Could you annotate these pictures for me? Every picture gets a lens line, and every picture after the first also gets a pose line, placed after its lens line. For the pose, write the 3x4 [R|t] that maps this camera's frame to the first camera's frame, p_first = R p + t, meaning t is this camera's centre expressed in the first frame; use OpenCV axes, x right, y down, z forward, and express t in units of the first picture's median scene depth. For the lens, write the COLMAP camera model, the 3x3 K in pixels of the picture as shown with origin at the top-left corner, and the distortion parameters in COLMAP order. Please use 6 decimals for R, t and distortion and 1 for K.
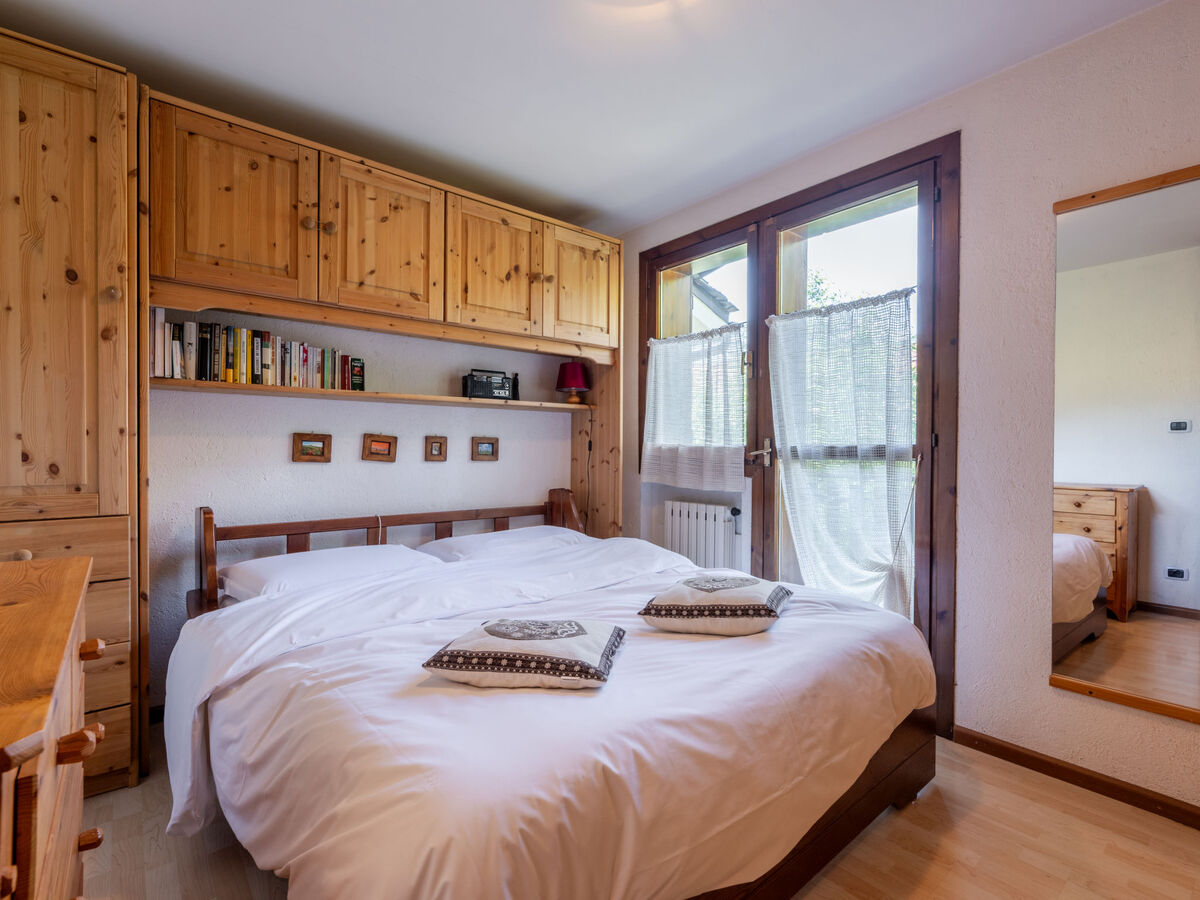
lens RADIAL K [[570.8, 0, 601.1], [0, 570.8, 454.5], [0, 0, 1]] dist [-0.003104, -0.000294]
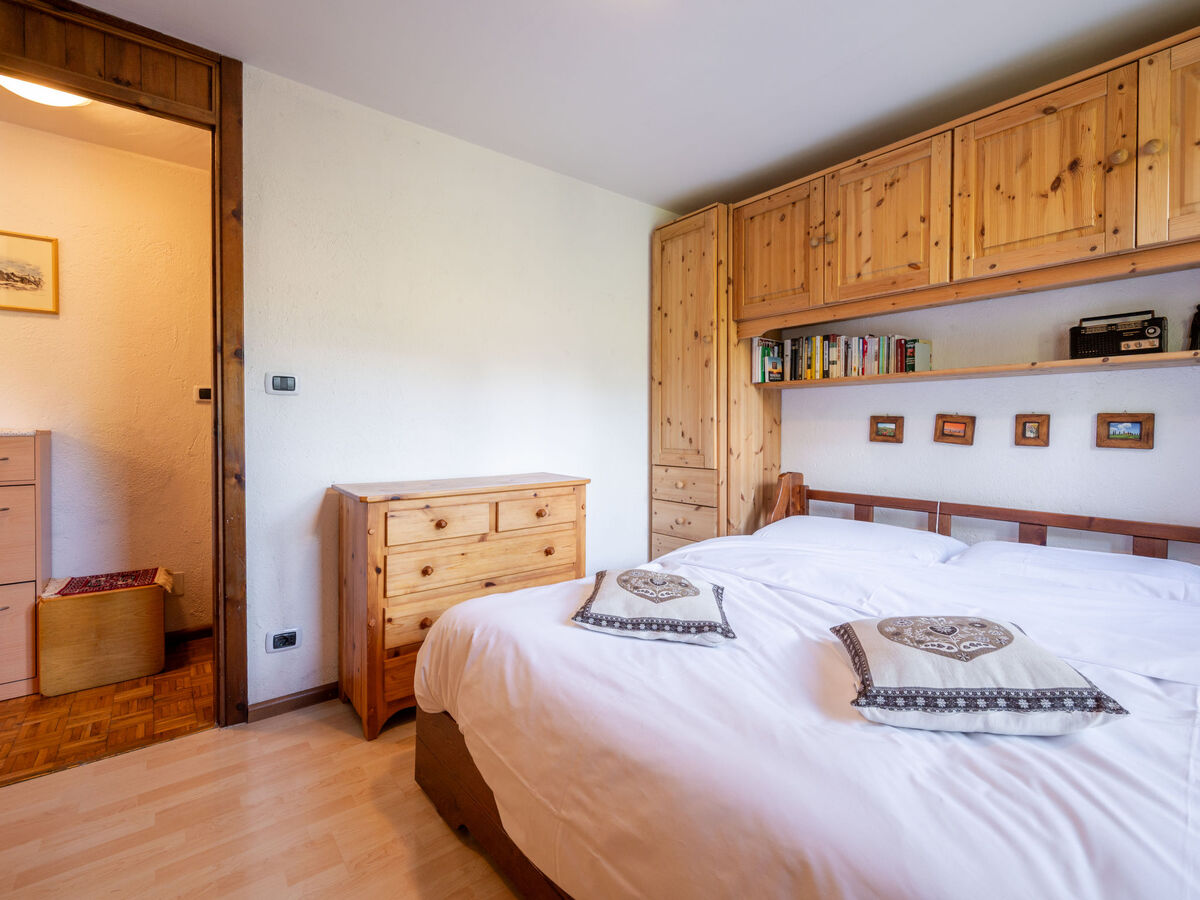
lens RADIAL K [[541.7, 0, 616.5], [0, 541.7, 430.6], [0, 0, 1]] dist [-0.000912, -0.000040]
pose [[0.007489, 0.001192, -0.999971, 0.543524], [-0.011811, 0.999930, 0.001104, -0.004304], [0.999902, 0.011803, 0.007502, 0.502549]]
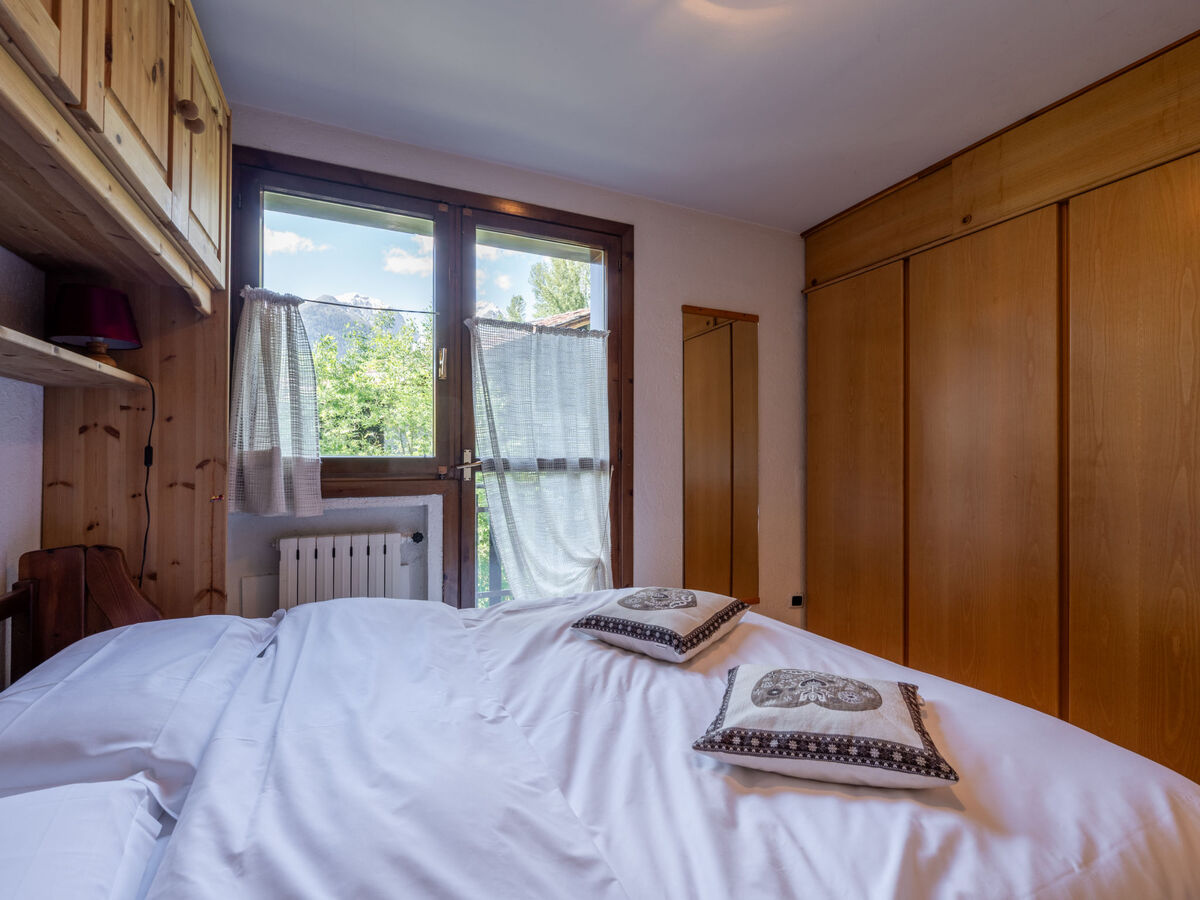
lens RADIAL K [[541.7, 0, 611.8], [0, 541.7, 457.5], [0, 0, 1]] dist [-0.000912, -0.000040]
pose [[0.251382, 0.000929, 0.967888, -0.516698], [0.006449, 0.999976, -0.002635, -0.012884], [-0.967866, 0.006905, 0.251370, 0.602788]]
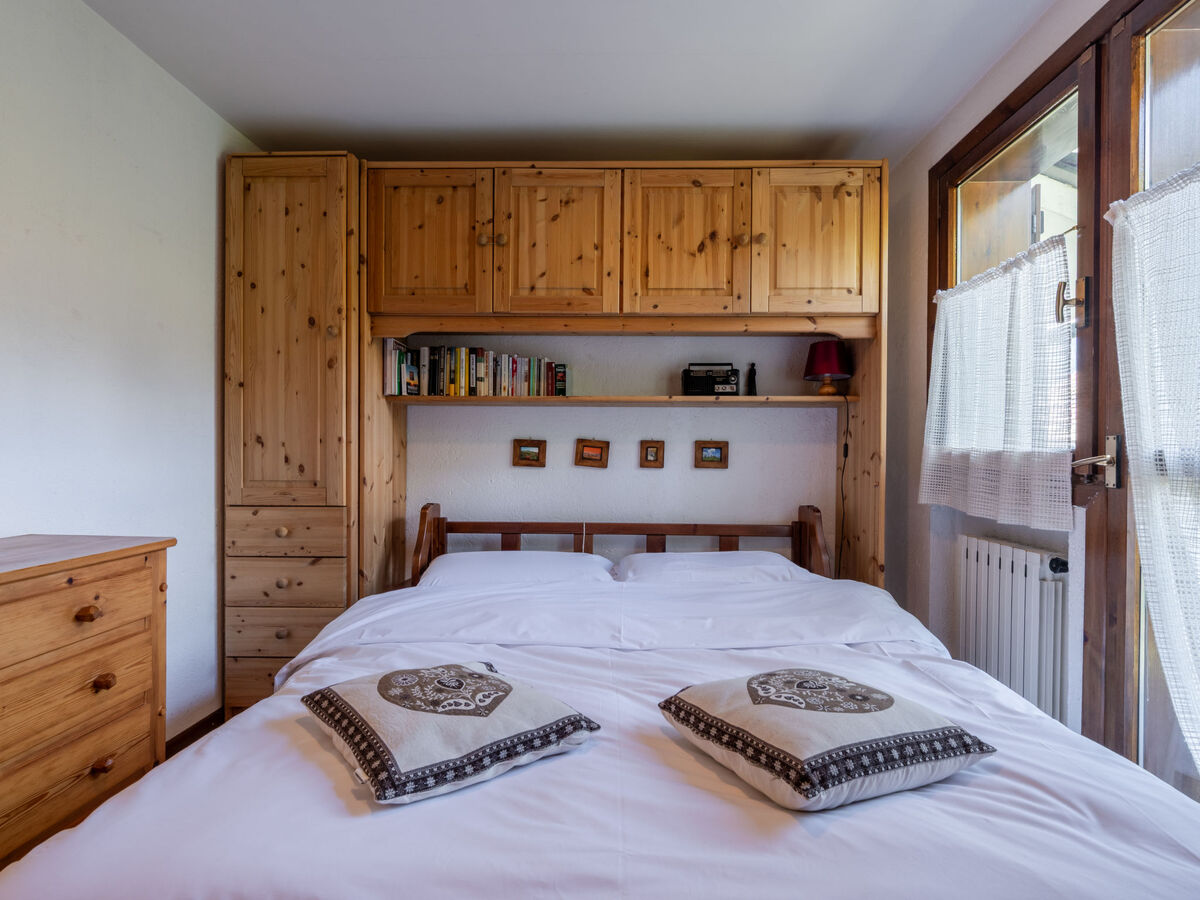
lens RADIAL K [[570.8, 0, 603.3], [0, 570.8, 454.0], [0, 0, 1]] dist [-0.003104, -0.000294]
pose [[0.753862, 0.001391, -0.657032, 0.302682], [-0.008641, 0.999932, -0.007797, -0.002878], [0.656976, 0.011555, 0.753823, 0.308950]]
